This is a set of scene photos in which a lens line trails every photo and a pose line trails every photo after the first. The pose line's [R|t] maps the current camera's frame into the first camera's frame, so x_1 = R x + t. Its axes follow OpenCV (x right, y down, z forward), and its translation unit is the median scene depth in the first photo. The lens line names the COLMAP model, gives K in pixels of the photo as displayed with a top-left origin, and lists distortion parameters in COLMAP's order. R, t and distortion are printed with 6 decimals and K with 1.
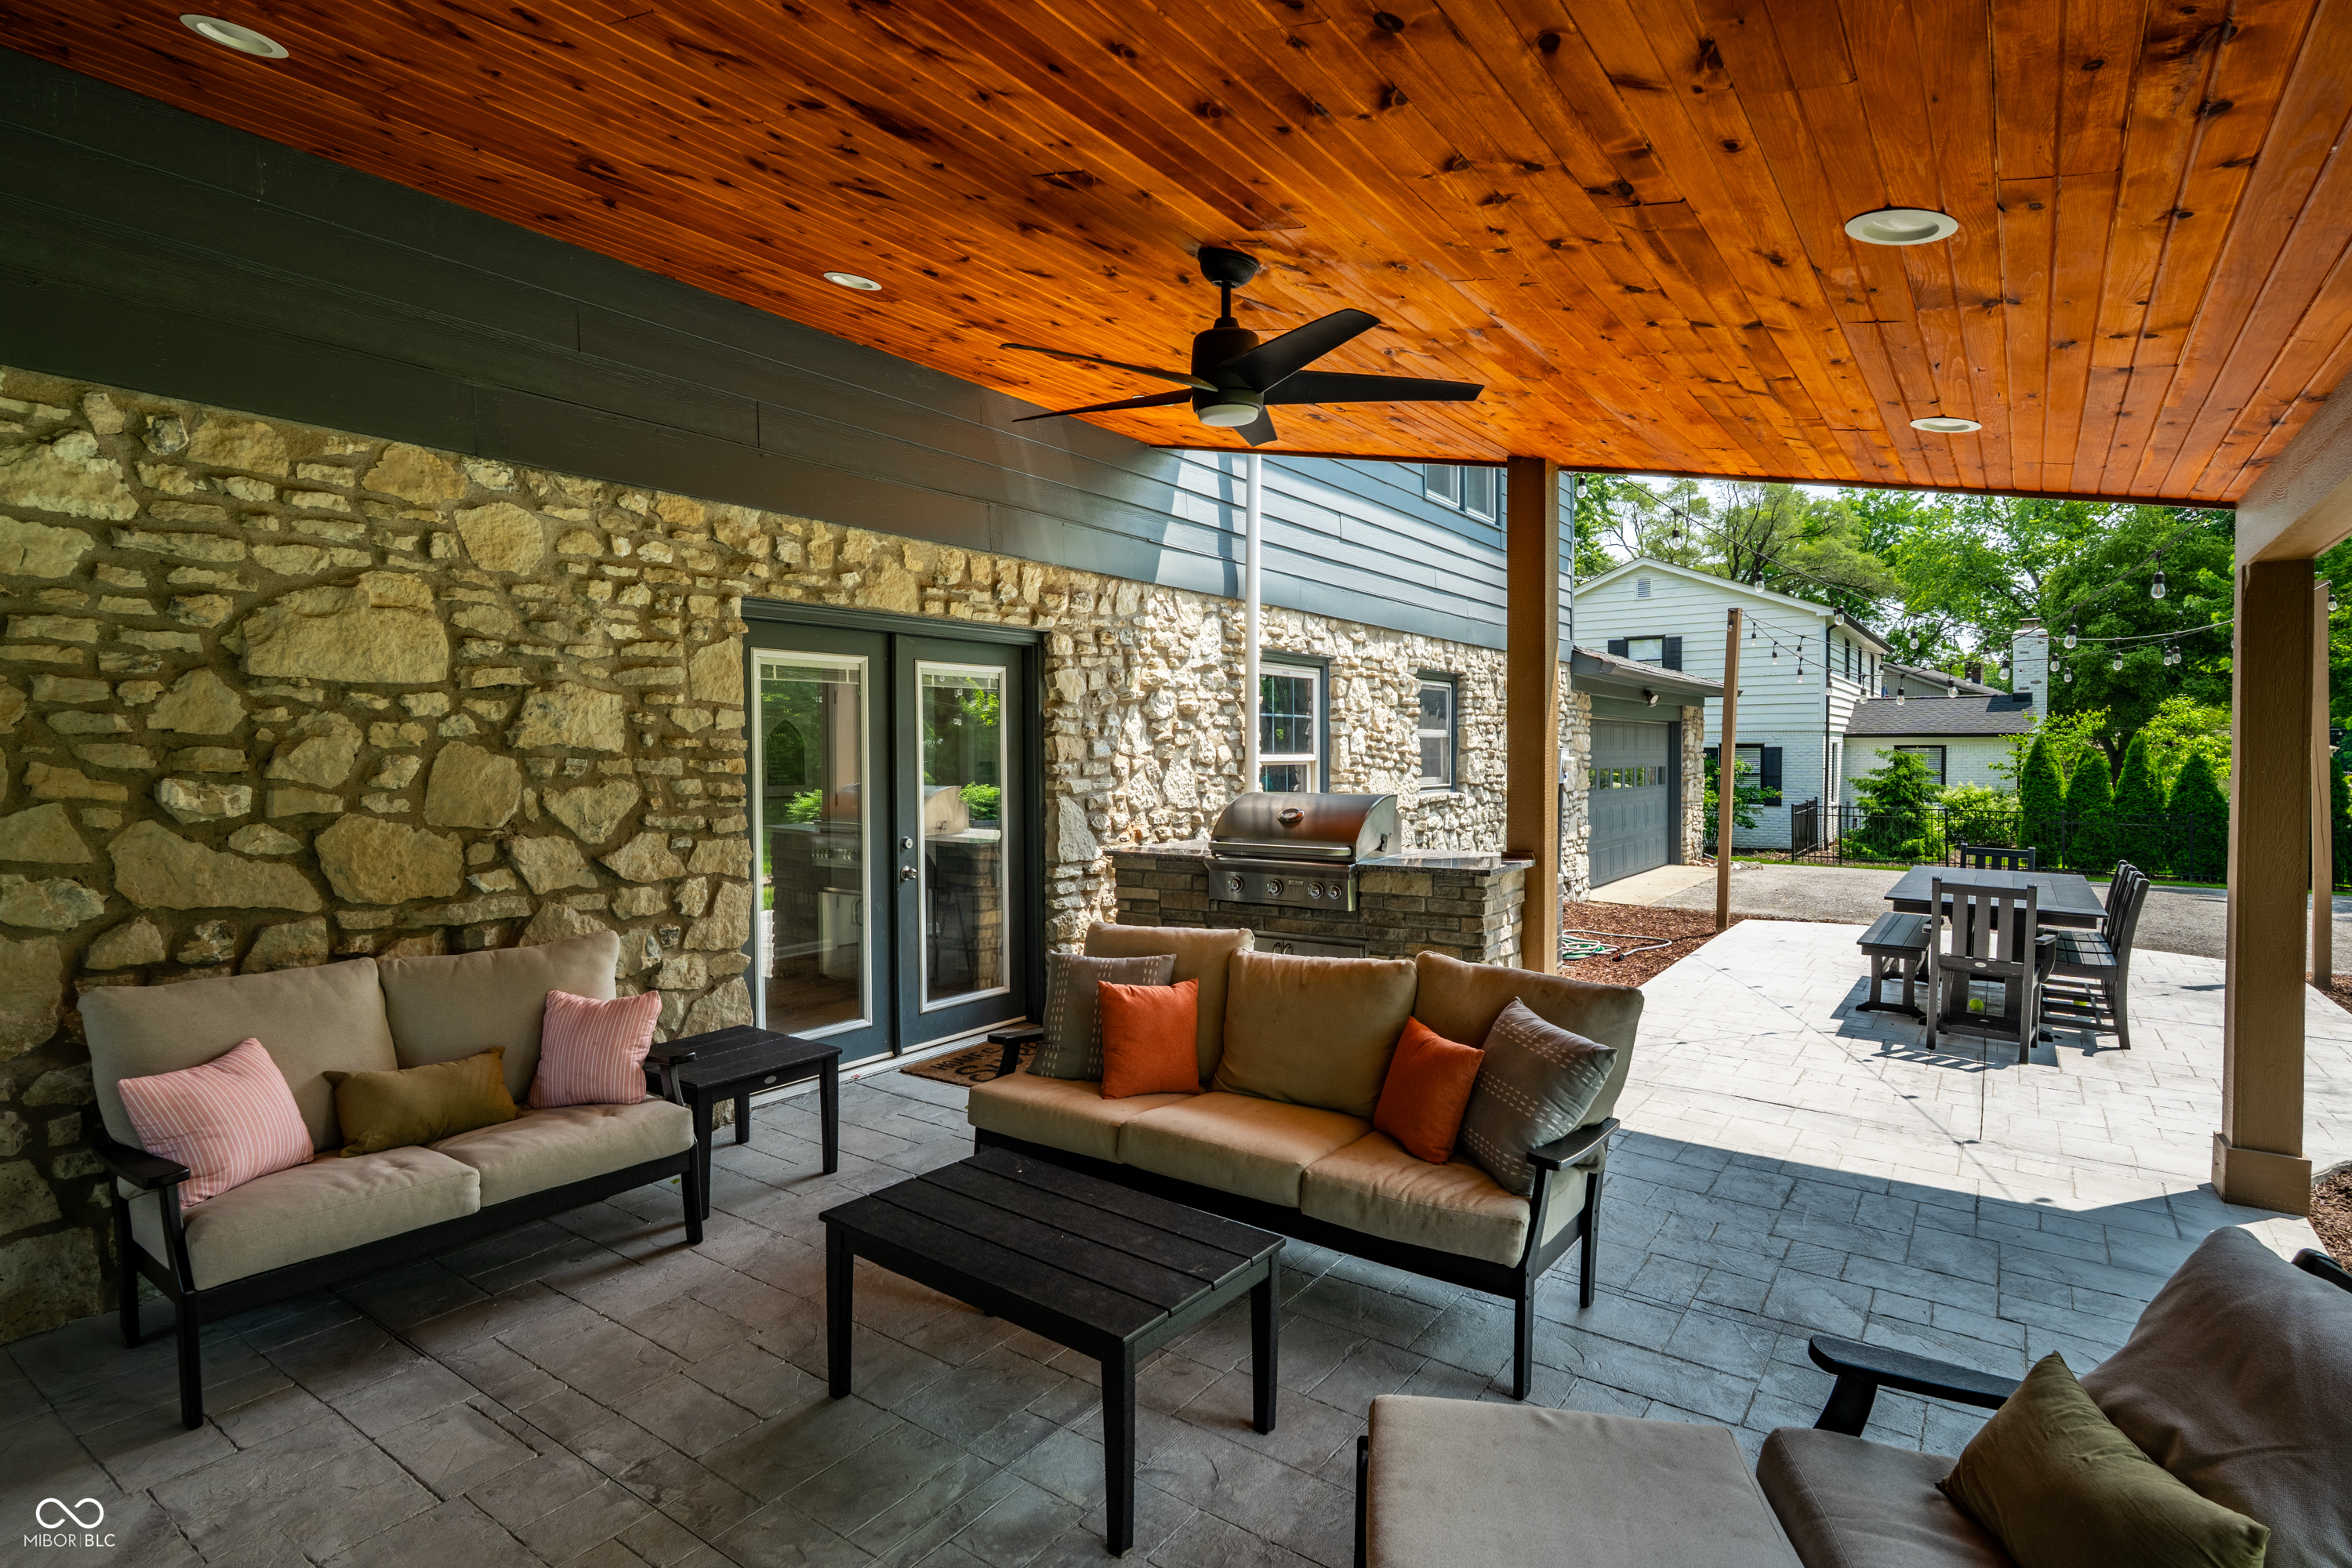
lens RADIAL K [[1163.7, 0, 1153.8], [0, 1163.7, 784.1], [0, 0, 1]] dist [-0.003631, 0.001014]
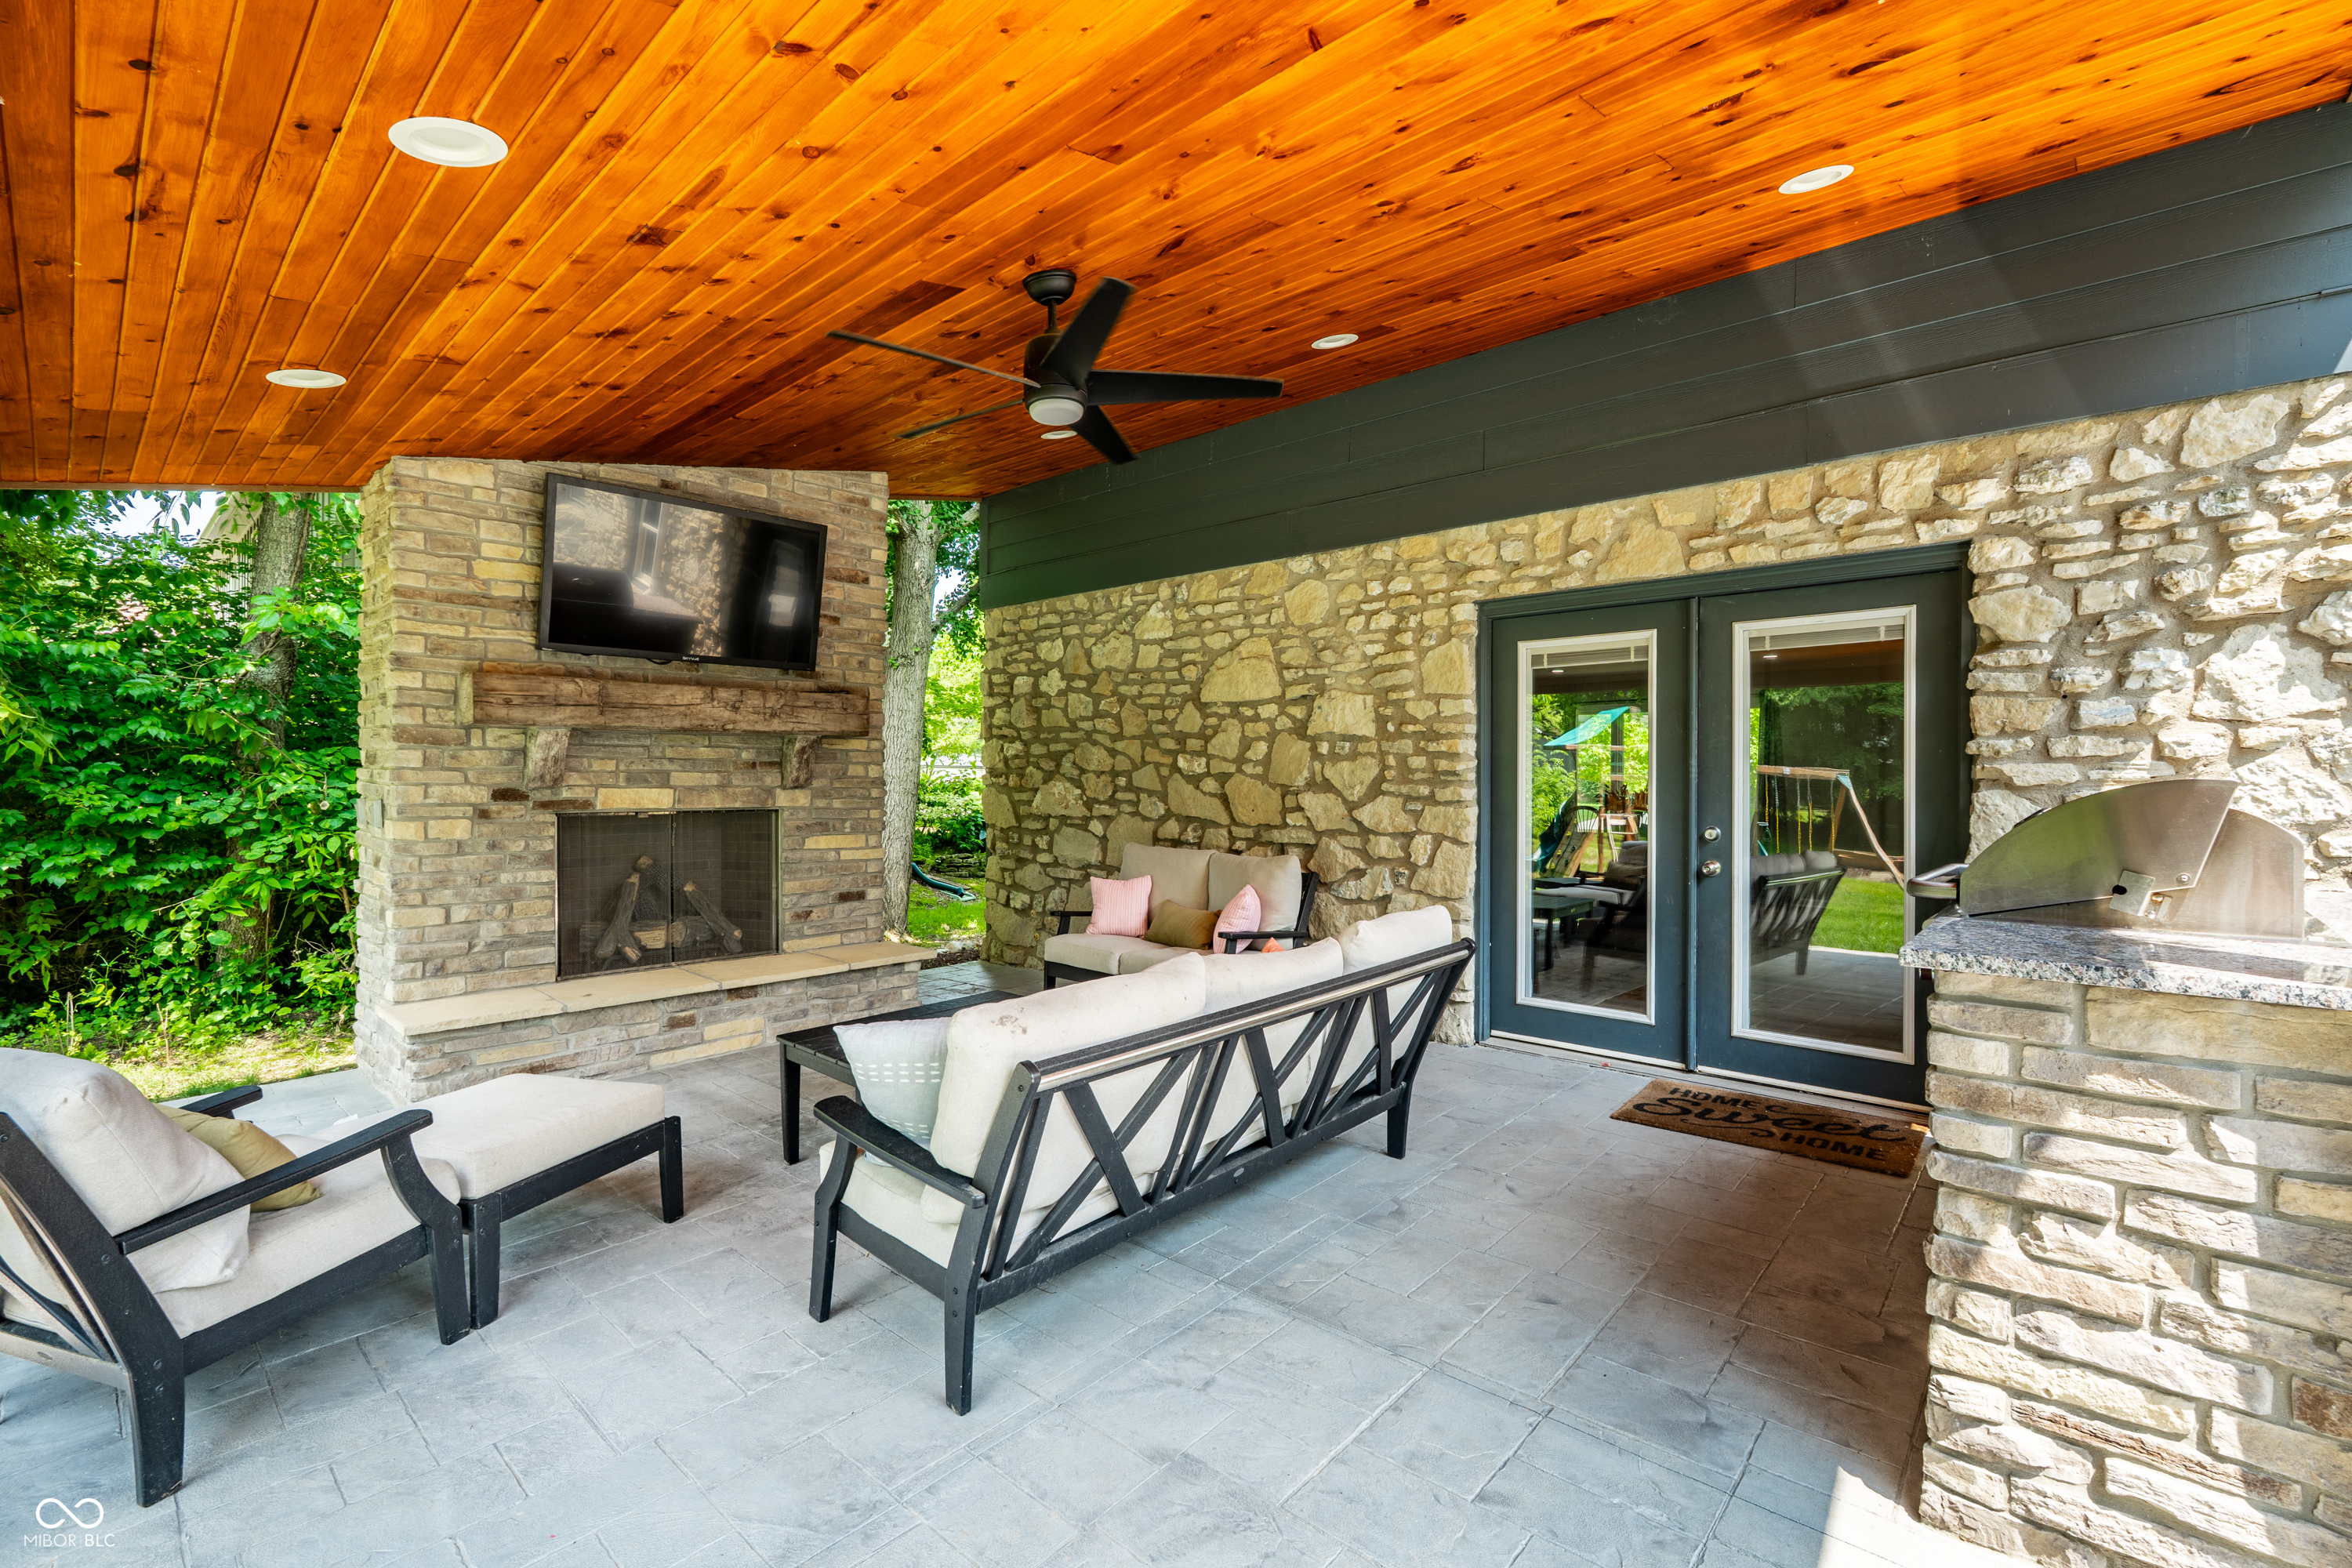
lens RADIAL K [[1028.5, 0, 1178.9], [0, 1028.5, 787.1], [0, 0, 1]] dist [-0.007080, 0.001601]
pose [[-0.100149, 0.011800, -0.994902, 0.743501], [-0.030971, 0.999408, 0.014971, 0.020379], [0.994490, 0.032312, -0.099724, 0.851355]]
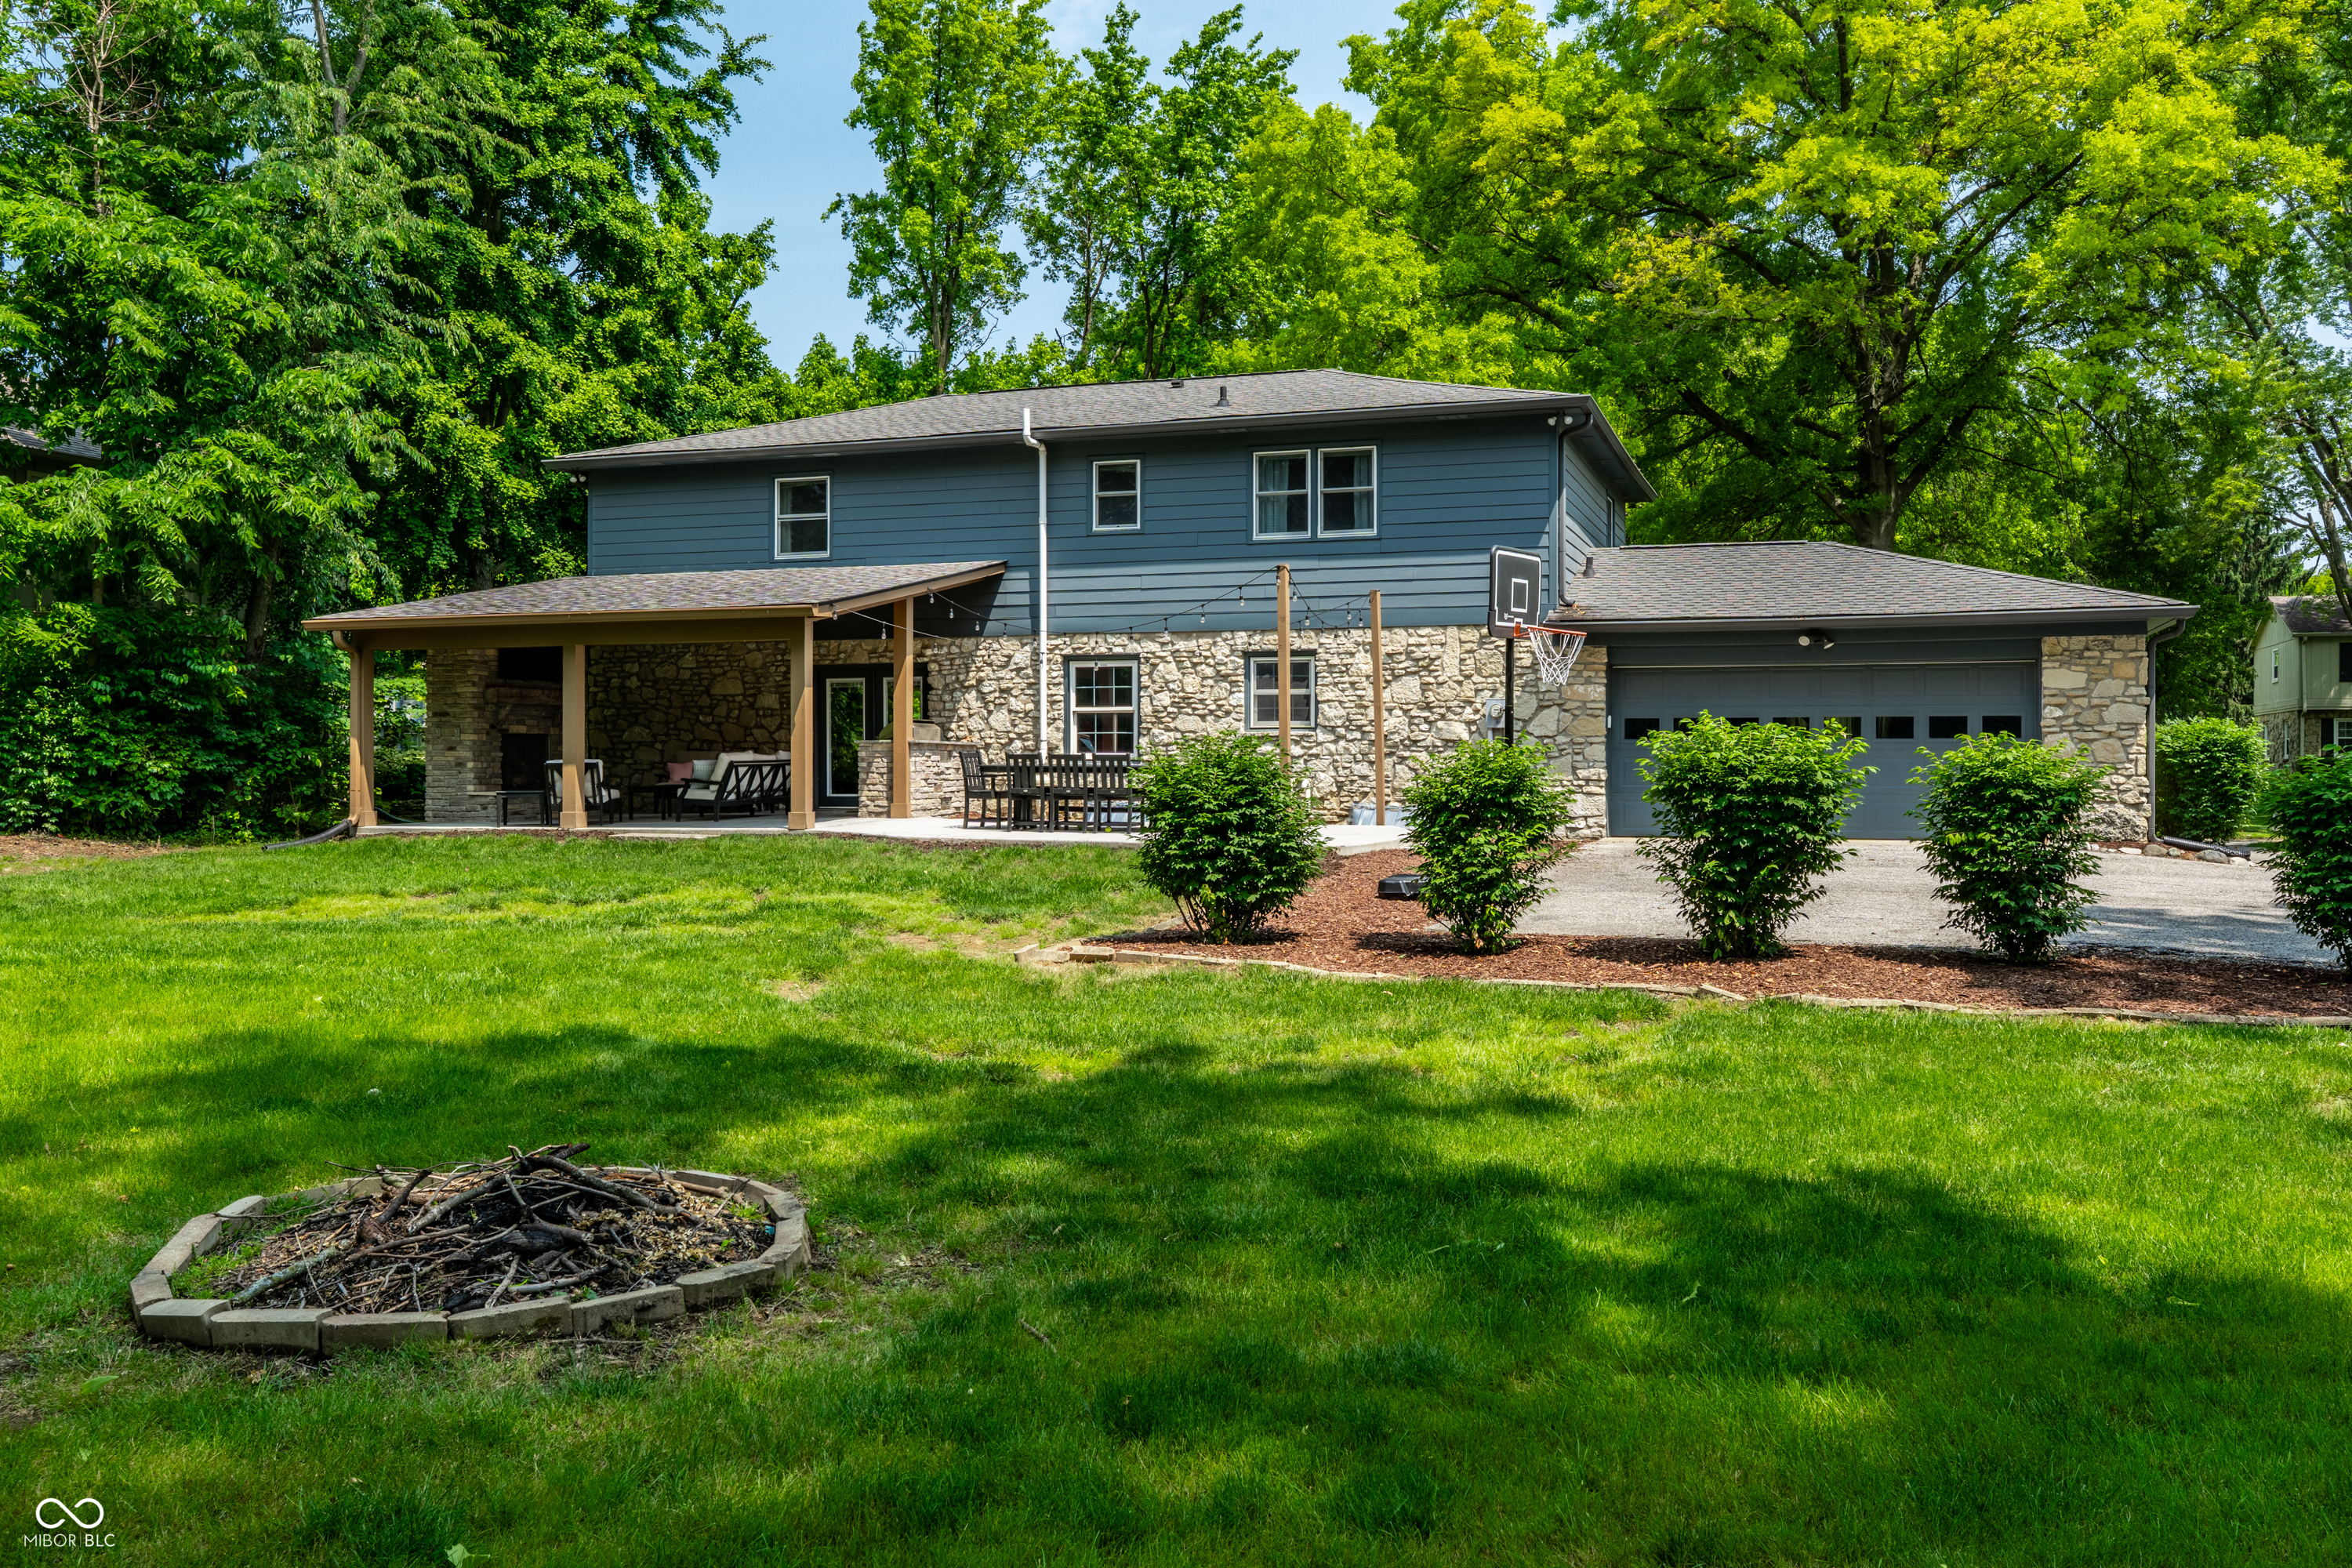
lens RADIAL K [[1987.1, 0, 1218.8], [0, 1987.1, 764.5], [0, 0, 1]] dist [-0.040841, 0.017830]
pose [[0.321285, 0.003883, -0.946974, 6.177935], [-0.025340, 0.999669, -0.004498, 0.148627], [0.946643, 0.025442, 0.321277, 0.235600]]
